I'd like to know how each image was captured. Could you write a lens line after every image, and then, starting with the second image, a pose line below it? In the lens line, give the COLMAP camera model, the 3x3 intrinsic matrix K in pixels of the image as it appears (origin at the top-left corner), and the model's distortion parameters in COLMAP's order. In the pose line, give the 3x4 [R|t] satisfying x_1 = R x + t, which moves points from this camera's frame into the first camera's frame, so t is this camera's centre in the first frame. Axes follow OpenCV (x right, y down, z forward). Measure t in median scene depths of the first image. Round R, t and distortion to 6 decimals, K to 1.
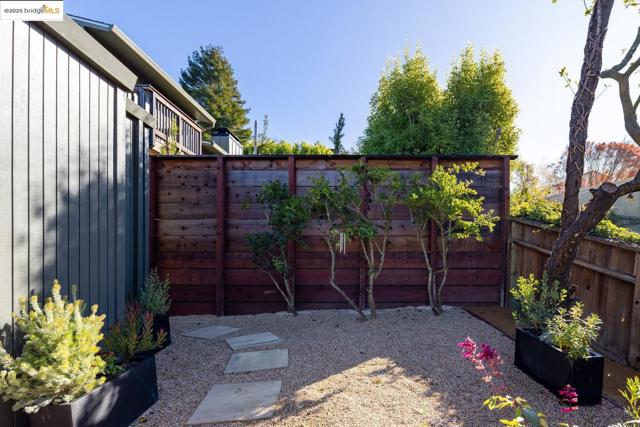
lens RADIAL K [[357.7, 0, 349.8], [0, 357.7, 265.4], [0, 0, 1]] dist [0.002719, 0.001353]
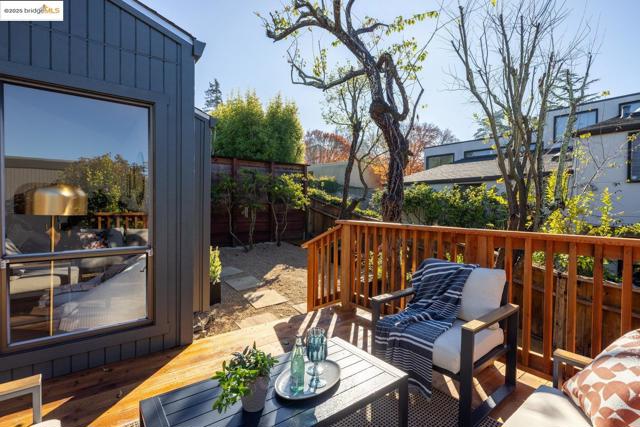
lens RADIAL K [[307.9, 0, 329.4], [0, 307.9, 207.4], [0, 0, 1]] dist [-0.000827, 0.001043]
pose [[0.800662, 0.003442, 0.599107, -0.495476], [-0.001570, 0.999992, -0.003647, -0.061759], [-0.599114, 0.001979, 0.800661, -0.467831]]
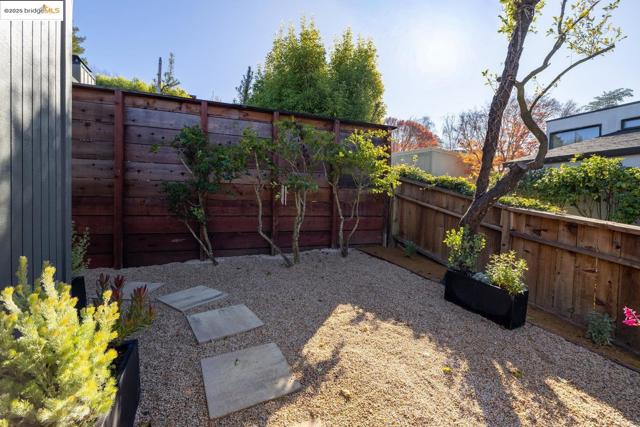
lens RADIAL K [[306.9, 0, 321.8], [0, 306.9, 211.6], [0, 0, 1]] dist [-0.000758, -0.000707]
pose [[0.922186, 0.006036, 0.386700, -0.194494], [-0.013396, 0.999777, 0.016340, -0.022090], [-0.386515, -0.020249, 0.922061, 0.097712]]
